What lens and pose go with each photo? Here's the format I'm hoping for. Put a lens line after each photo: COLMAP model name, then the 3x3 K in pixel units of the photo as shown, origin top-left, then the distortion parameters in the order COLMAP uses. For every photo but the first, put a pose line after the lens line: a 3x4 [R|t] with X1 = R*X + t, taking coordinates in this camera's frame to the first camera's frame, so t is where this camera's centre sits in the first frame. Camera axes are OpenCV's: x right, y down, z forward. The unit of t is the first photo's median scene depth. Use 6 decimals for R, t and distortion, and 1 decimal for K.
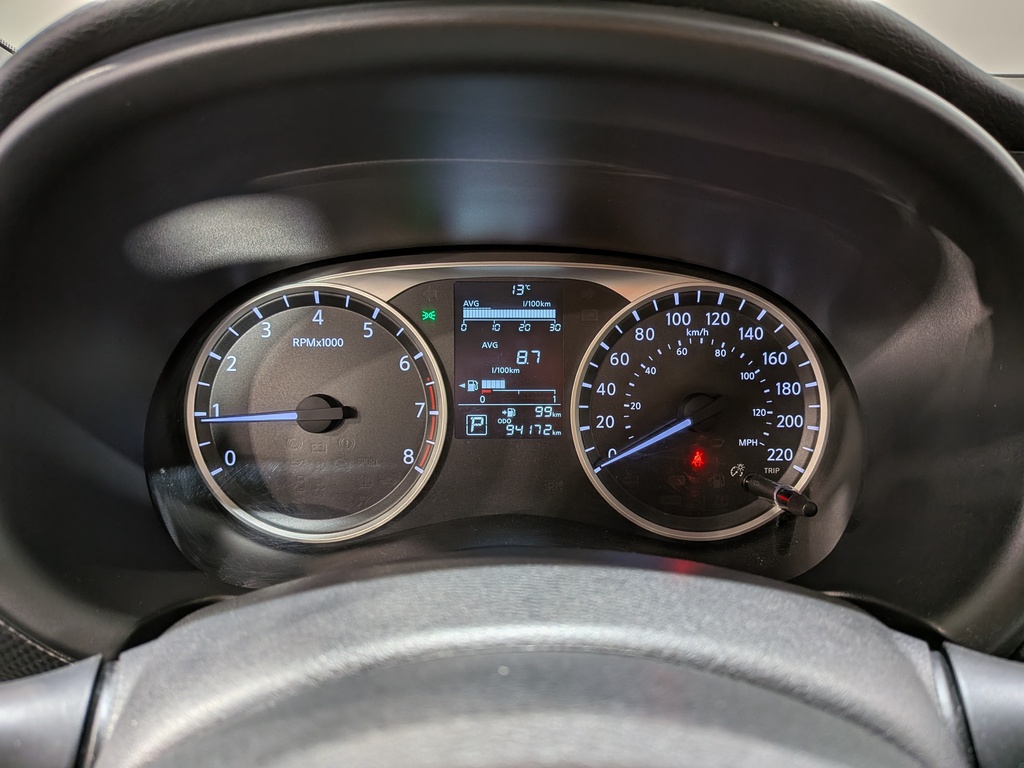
lens RADIAL K [[754.3, 0, 512.9], [0, 754.3, 414.3], [0, 0, 1]] dist [0.035631, -0.070507]
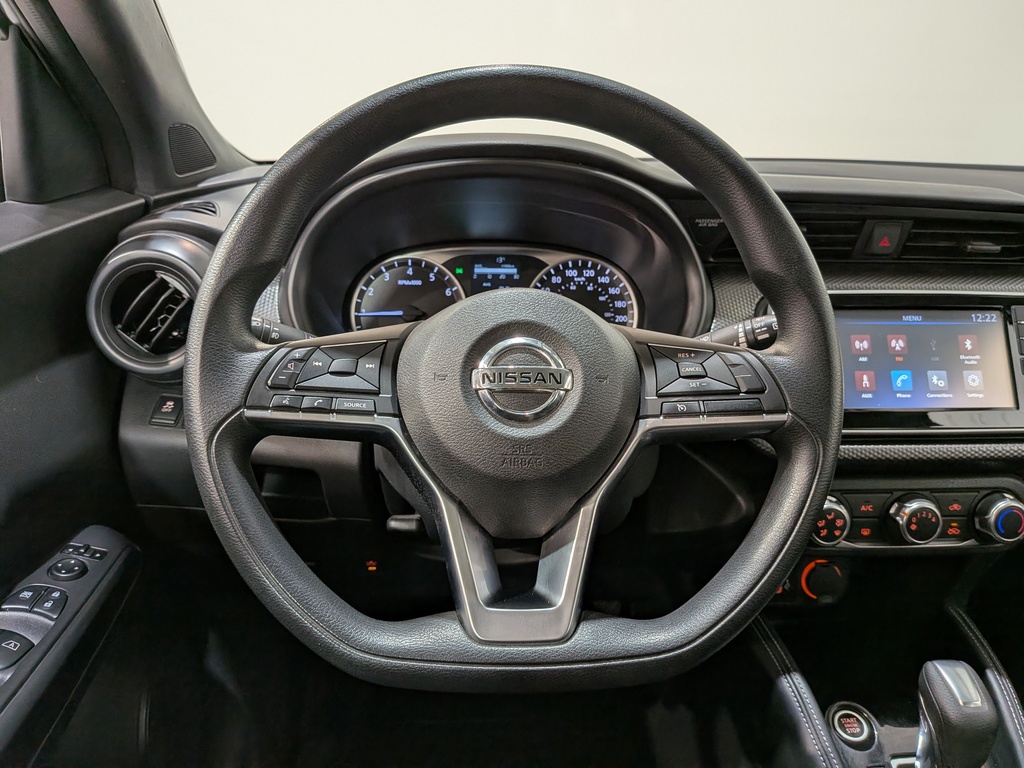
lens RADIAL K [[754.3, 0, 524.9], [0, 754.3, 365.7], [0, 0, 1]] dist [0.035631, -0.070507]
pose [[0.999761, 0.000916, 0.021836, 0.033828], [0.000582, 0.997654, -0.068457, 0.300436], [-0.021848, 0.068453, 0.997415, -1.206519]]
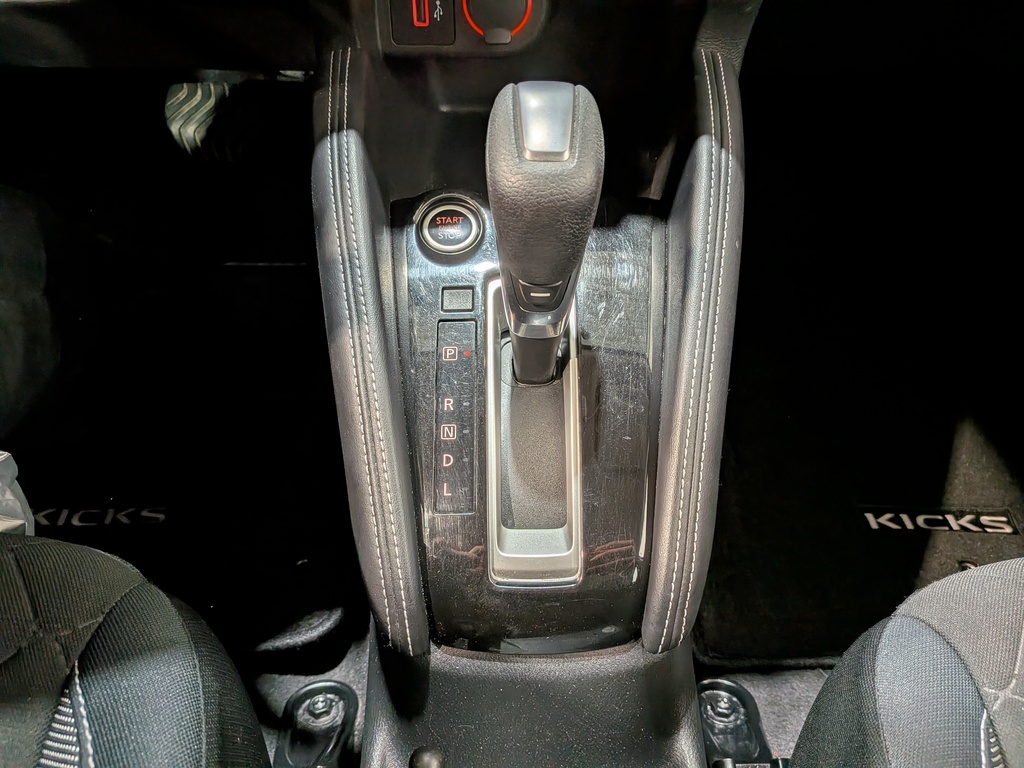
lens RADIAL K [[754.3, 0, 497.6], [0, 754.3, 404.8], [0, 0, 1]] dist [0.035631, -0.070507]
pose [[0.999583, 0.019629, -0.021159, 0.953000], [-0.007193, 0.879415, 0.476001, 0.745250], [0.027951, -0.475651, 0.879190, -0.427793]]
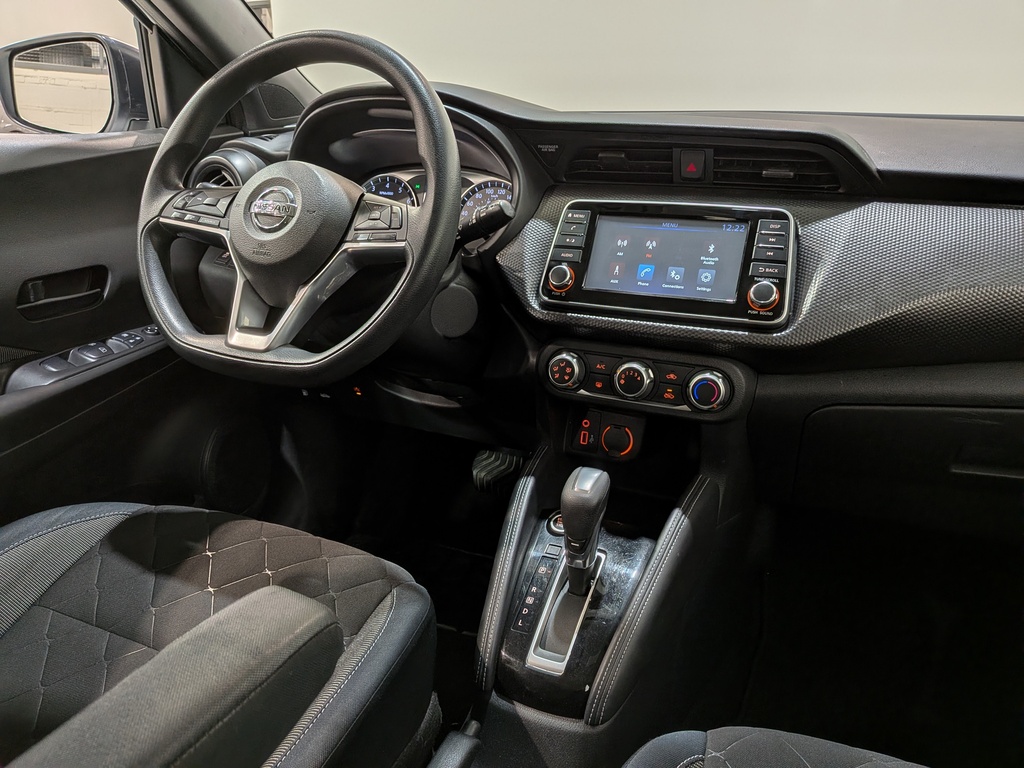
lens RADIAL K [[754.3, 0, 489.0], [0, 754.3, 394.6], [0, 0, 1]] dist [0.035631, -0.070507]
pose [[0.895822, 0.152438, -0.417451, 1.596569], [-0.161435, 0.986785, 0.013909, 0.631578], [0.414055, 0.054931, 0.908593, -1.688324]]
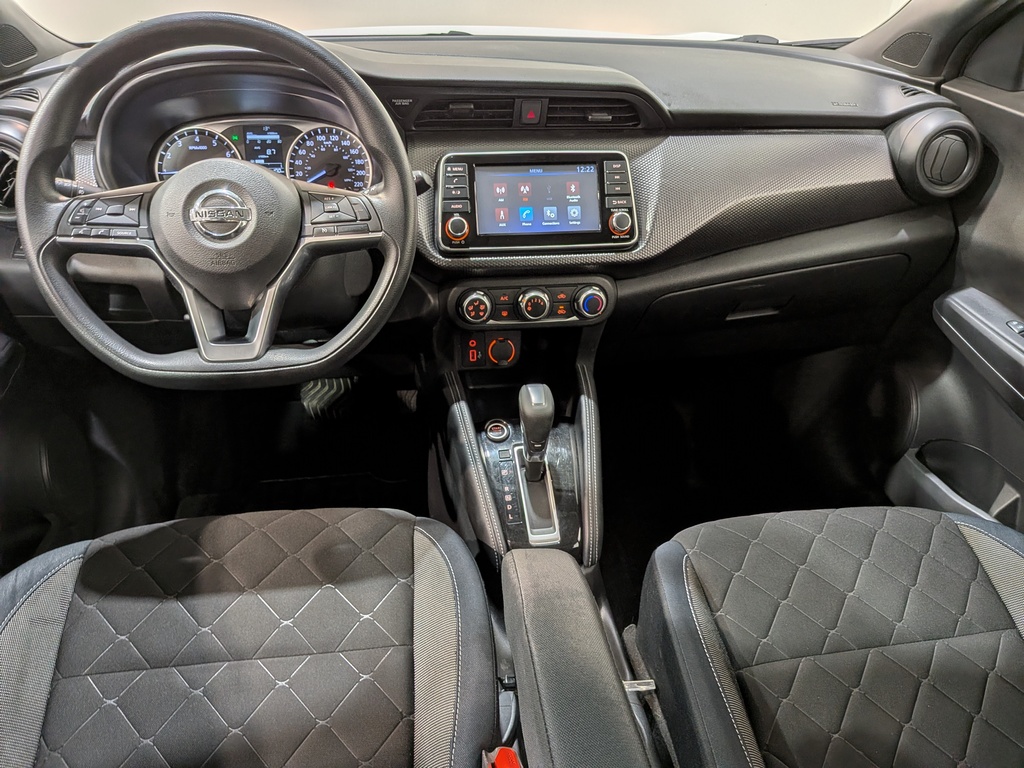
lens RADIAL K [[754.3, 0, 520.9], [0, 754.3, 400.0], [0, 0, 1]] dist [0.035631, -0.070507]
pose [[0.992414, -0.049512, 0.112528, 0.622464], [0.029422, 0.984370, 0.173640, 0.404180], [-0.119366, -0.169012, 0.978359, -2.249400]]
